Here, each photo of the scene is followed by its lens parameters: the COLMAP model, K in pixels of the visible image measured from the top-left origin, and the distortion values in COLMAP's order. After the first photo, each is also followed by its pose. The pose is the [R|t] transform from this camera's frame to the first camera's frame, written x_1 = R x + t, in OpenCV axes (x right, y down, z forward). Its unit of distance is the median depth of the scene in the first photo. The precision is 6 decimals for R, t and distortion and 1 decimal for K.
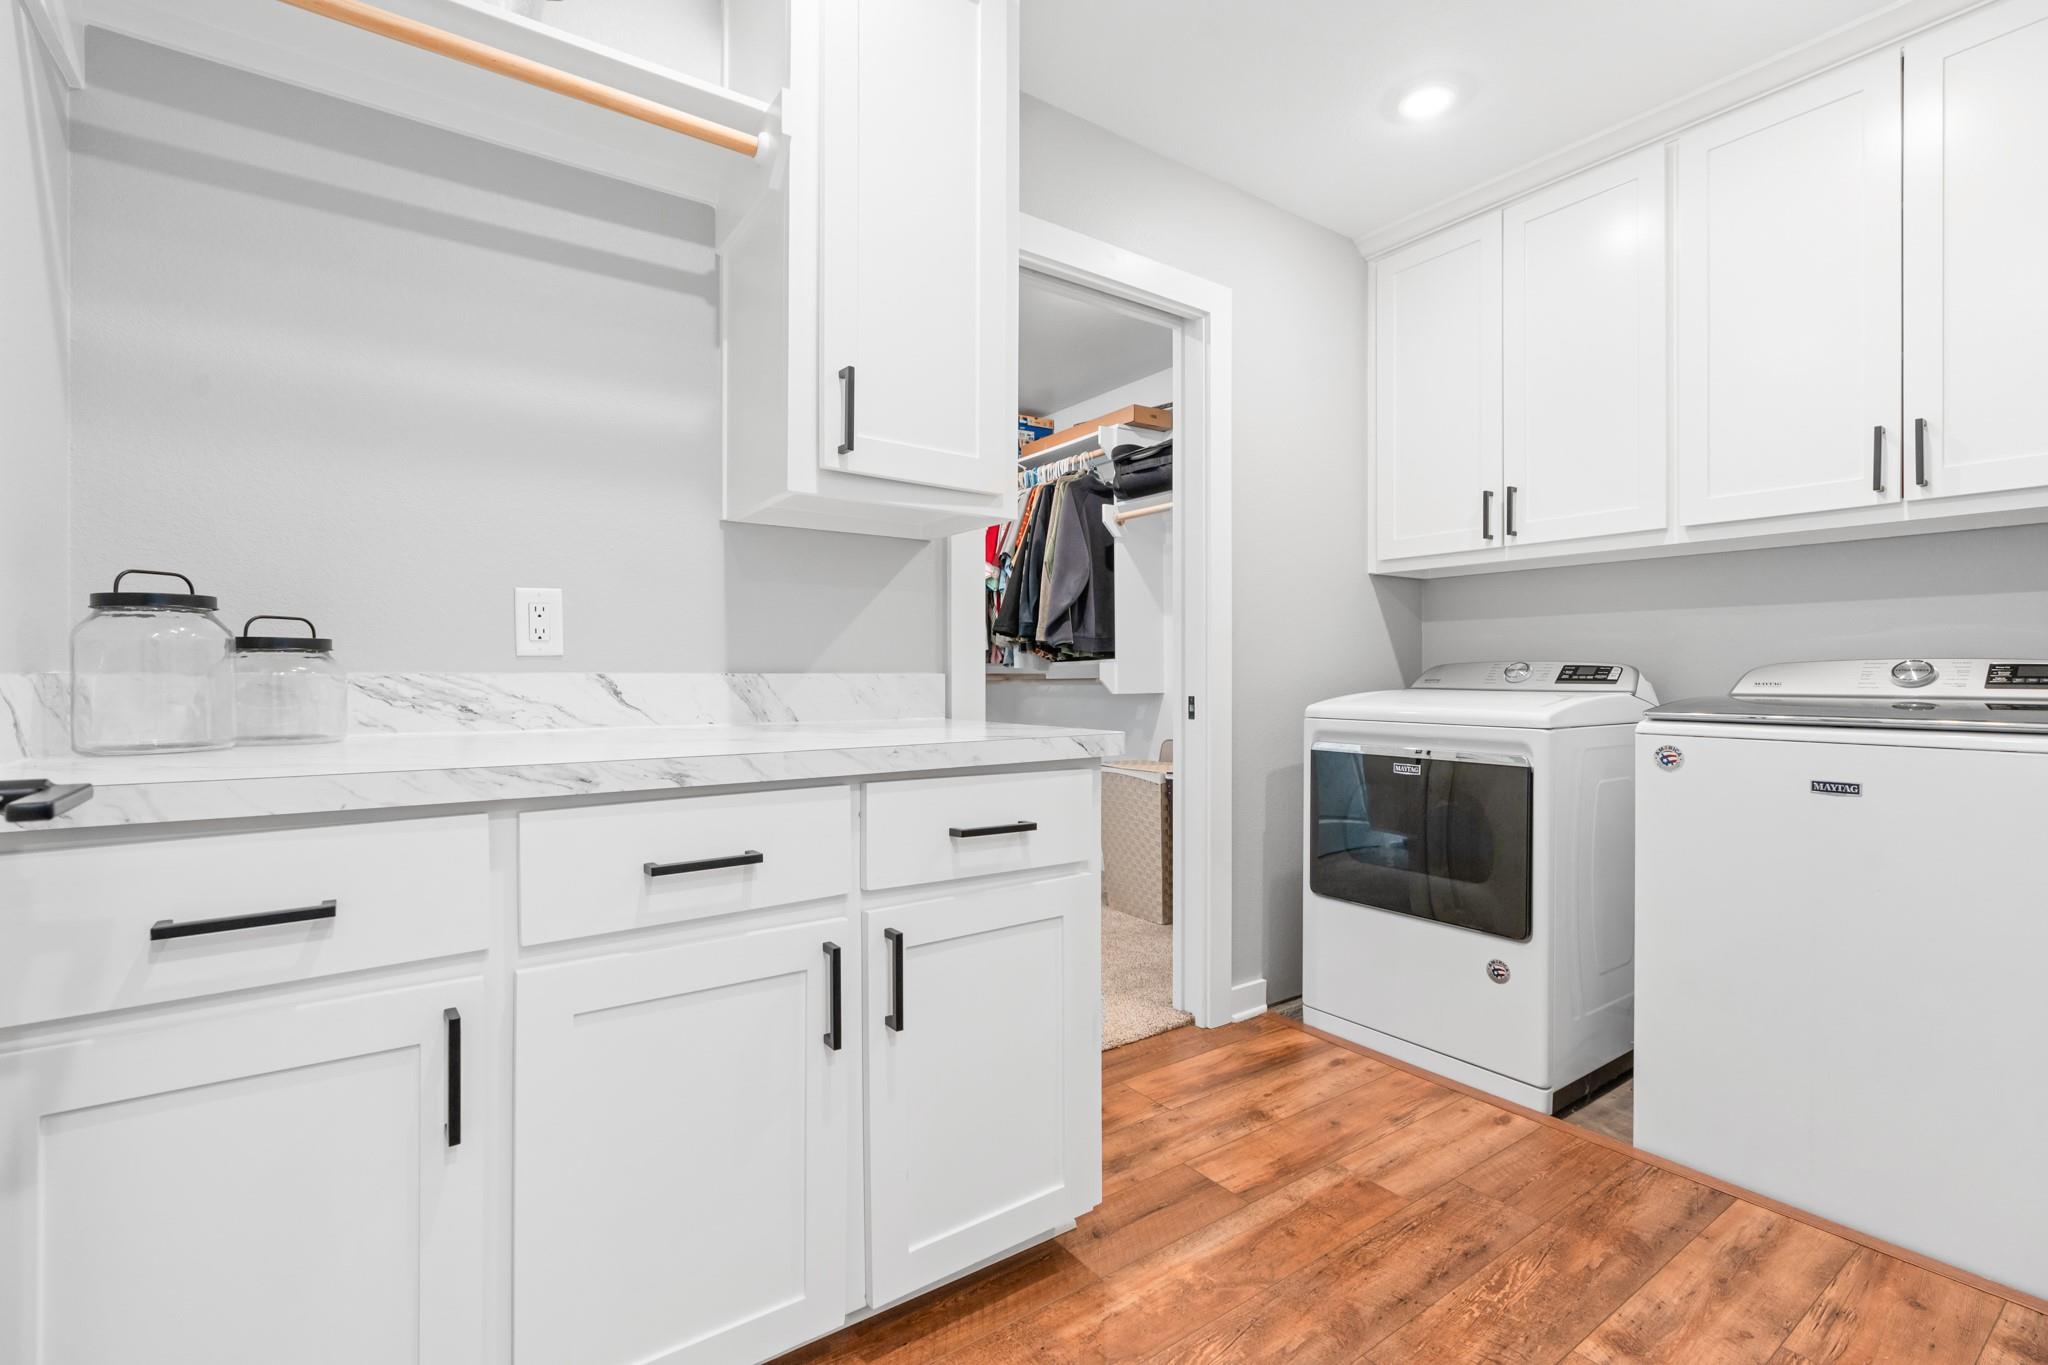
lens RADIAL K [[918.7, 0, 1018.0], [0, 918.7, 678.4], [0, 0, 1]] dist [0.000940, -0.000801]
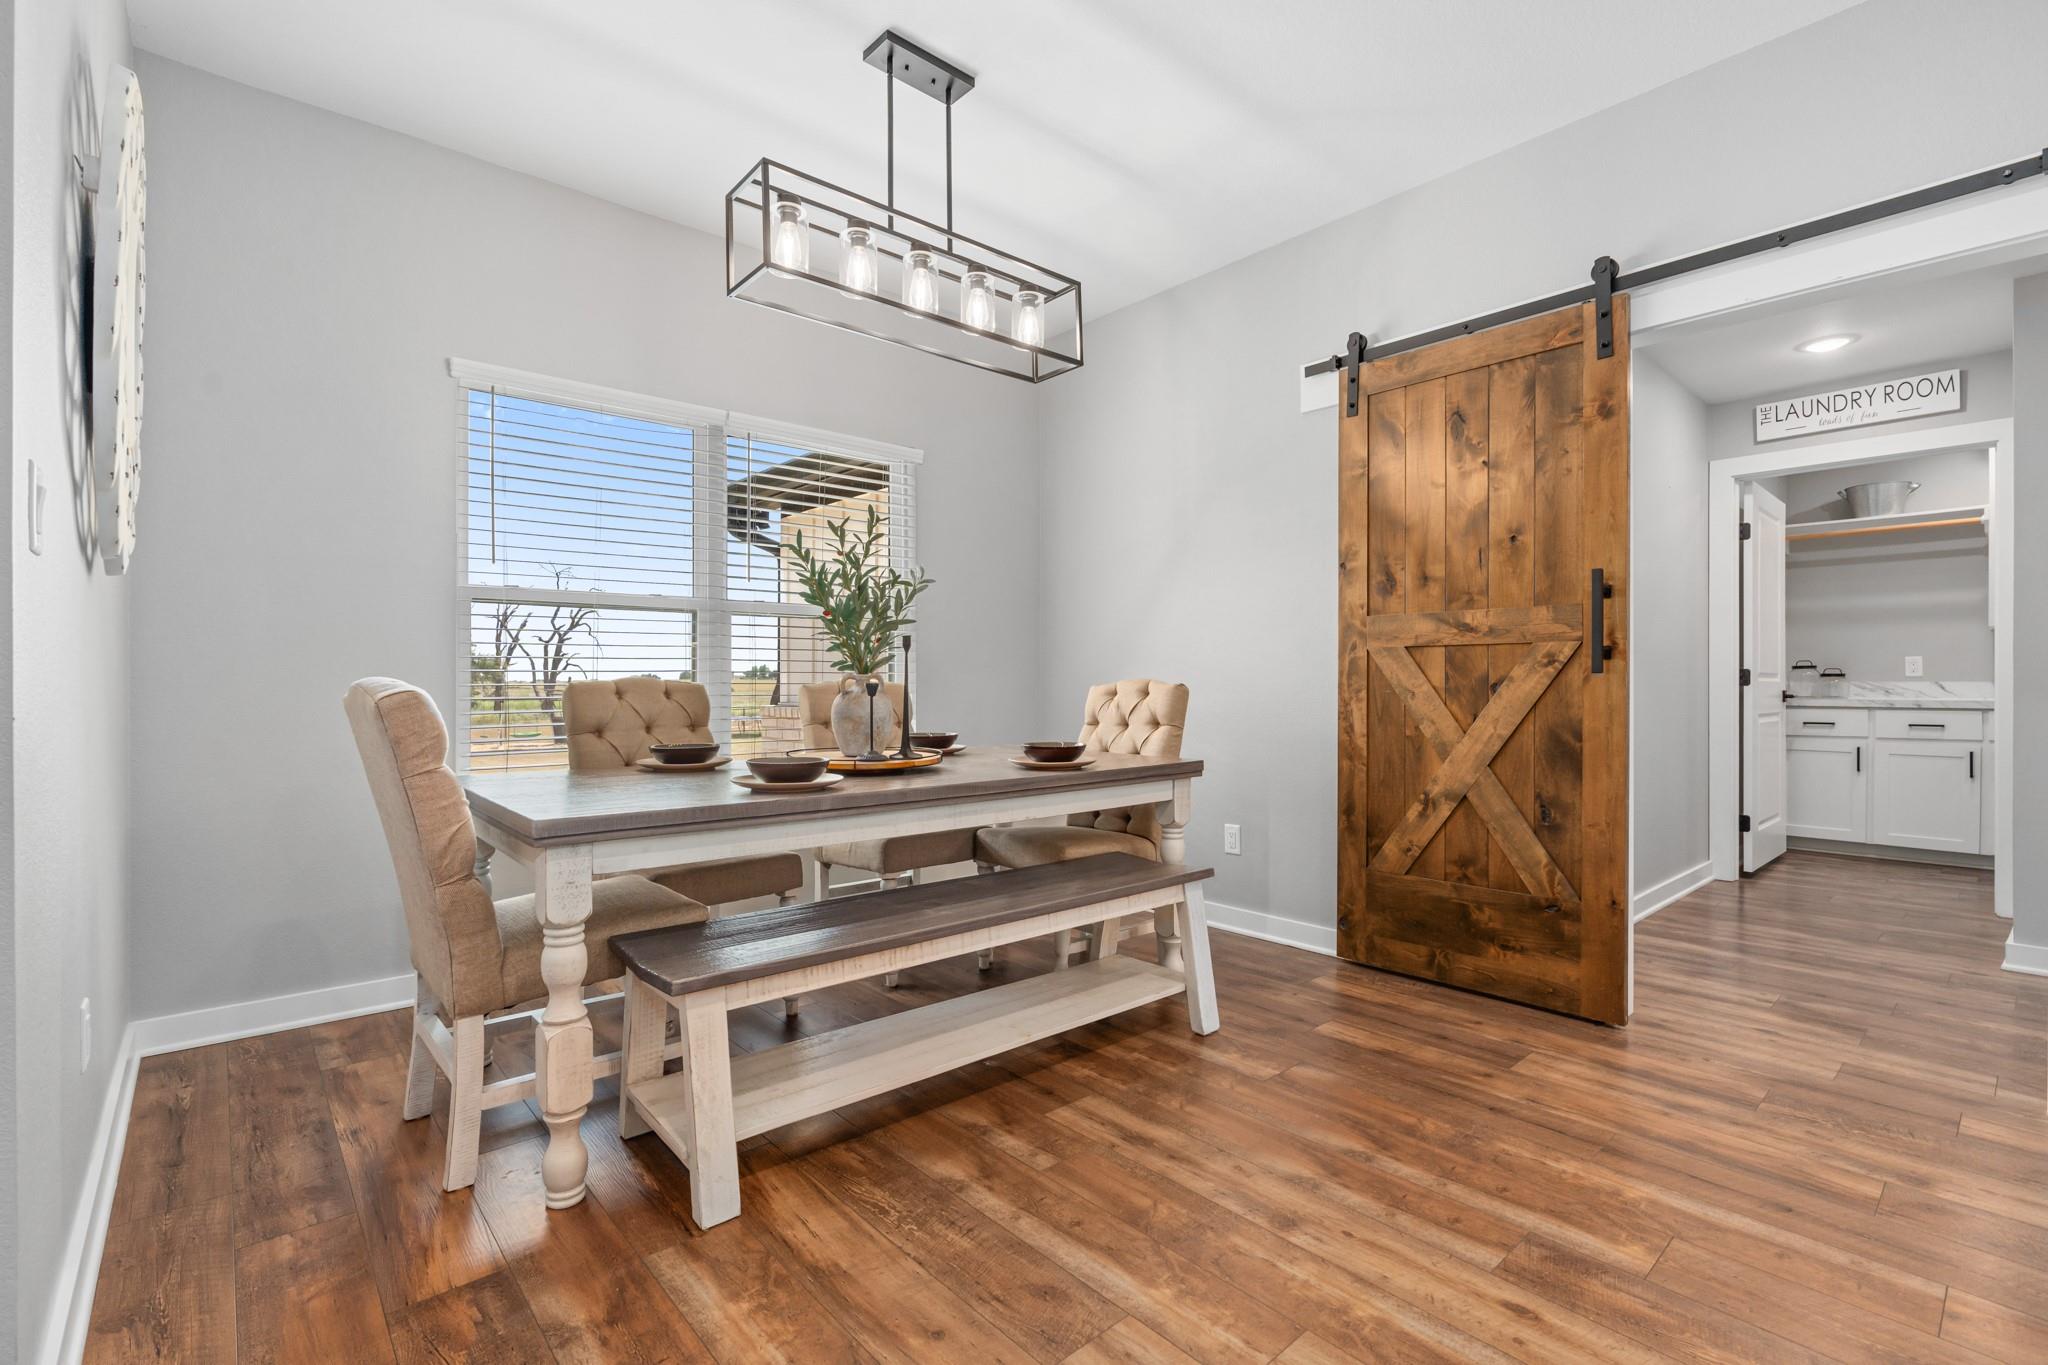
lens RADIAL K [[918.7, 0, 1030.5], [0, 918.7, 681.0], [0, 0, 1]] dist [0.000940, -0.000801]
pose [[0.100216, -0.003570, -0.994959, 3.172436], [-0.012336, 0.999912, -0.004831, 0.060452], [0.994889, 0.012758, 0.100163, -3.241039]]
